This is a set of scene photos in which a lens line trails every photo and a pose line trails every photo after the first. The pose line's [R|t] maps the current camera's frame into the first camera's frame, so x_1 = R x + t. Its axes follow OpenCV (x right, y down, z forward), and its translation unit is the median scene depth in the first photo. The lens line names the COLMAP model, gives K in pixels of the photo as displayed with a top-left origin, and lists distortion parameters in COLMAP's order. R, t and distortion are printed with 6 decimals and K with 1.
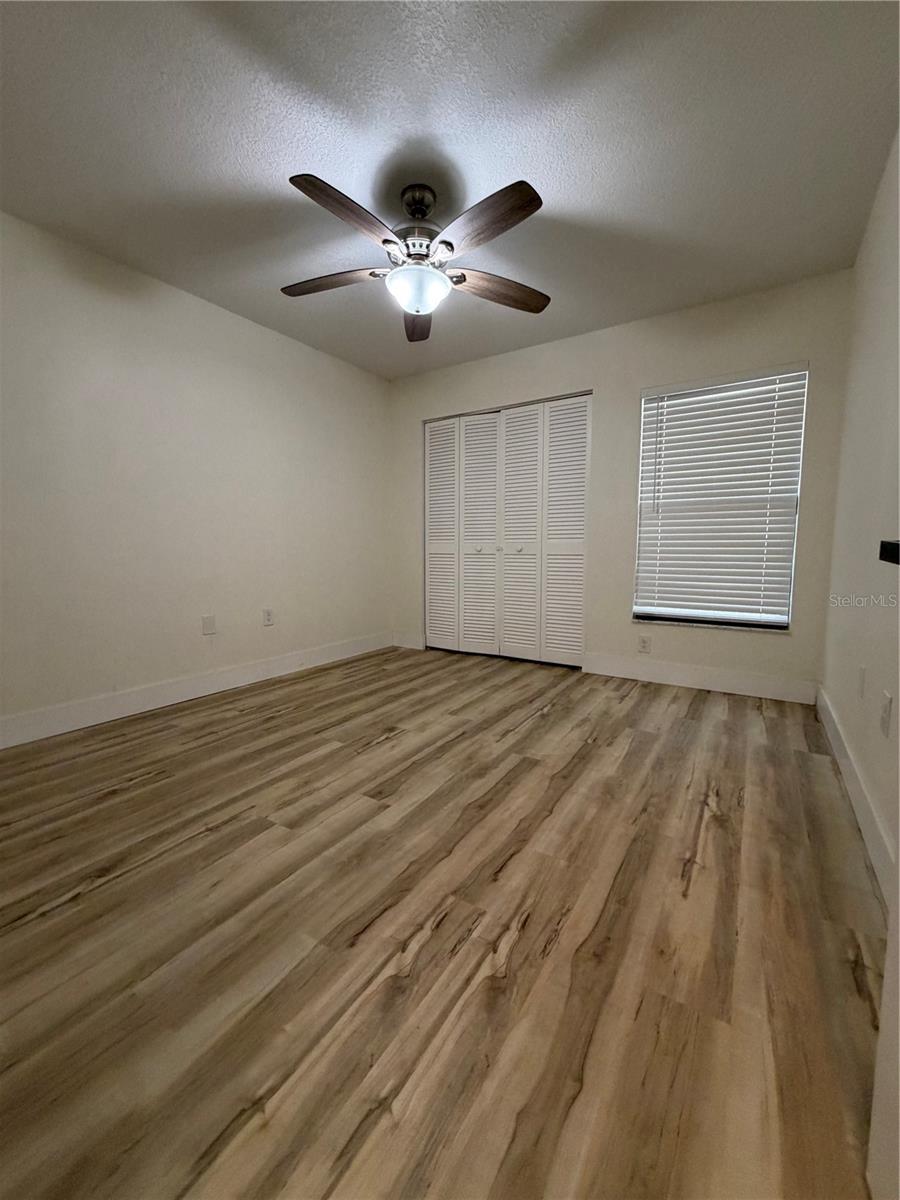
lens RADIAL K [[481.0, 0, 445.3], [0, 481.0, 597.1], [0, 0, 1]] dist [-0.002349, 0.000139]
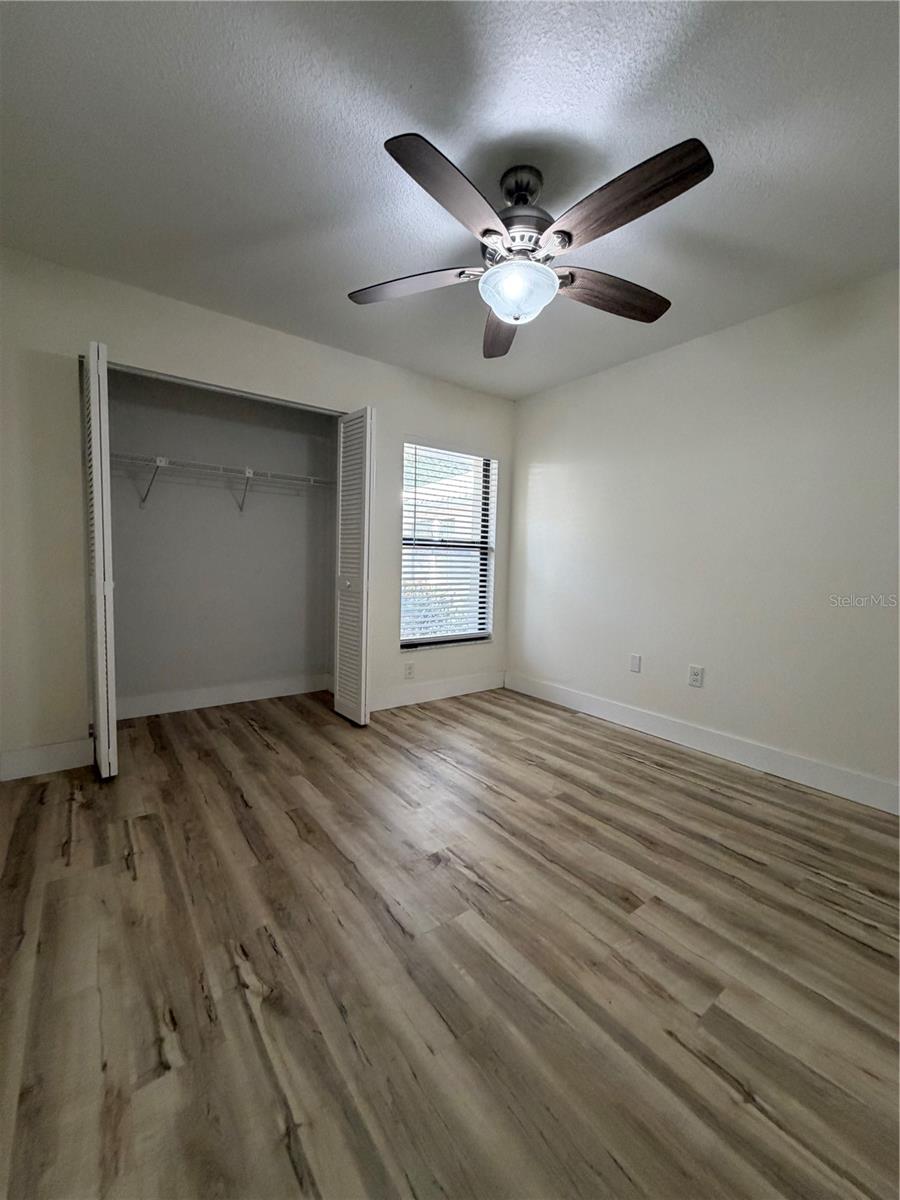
lens RADIAL K [[481.0, 0, 448.8], [0, 481.0, 599.3], [0, 0, 1]] dist [-0.002349, 0.000139]
pose [[0.339213, -0.067813, 0.938262, -0.852185], [0.071964, 0.996346, 0.045994, -0.161227], [-0.937953, 0.051919, 0.342854, 0.815606]]
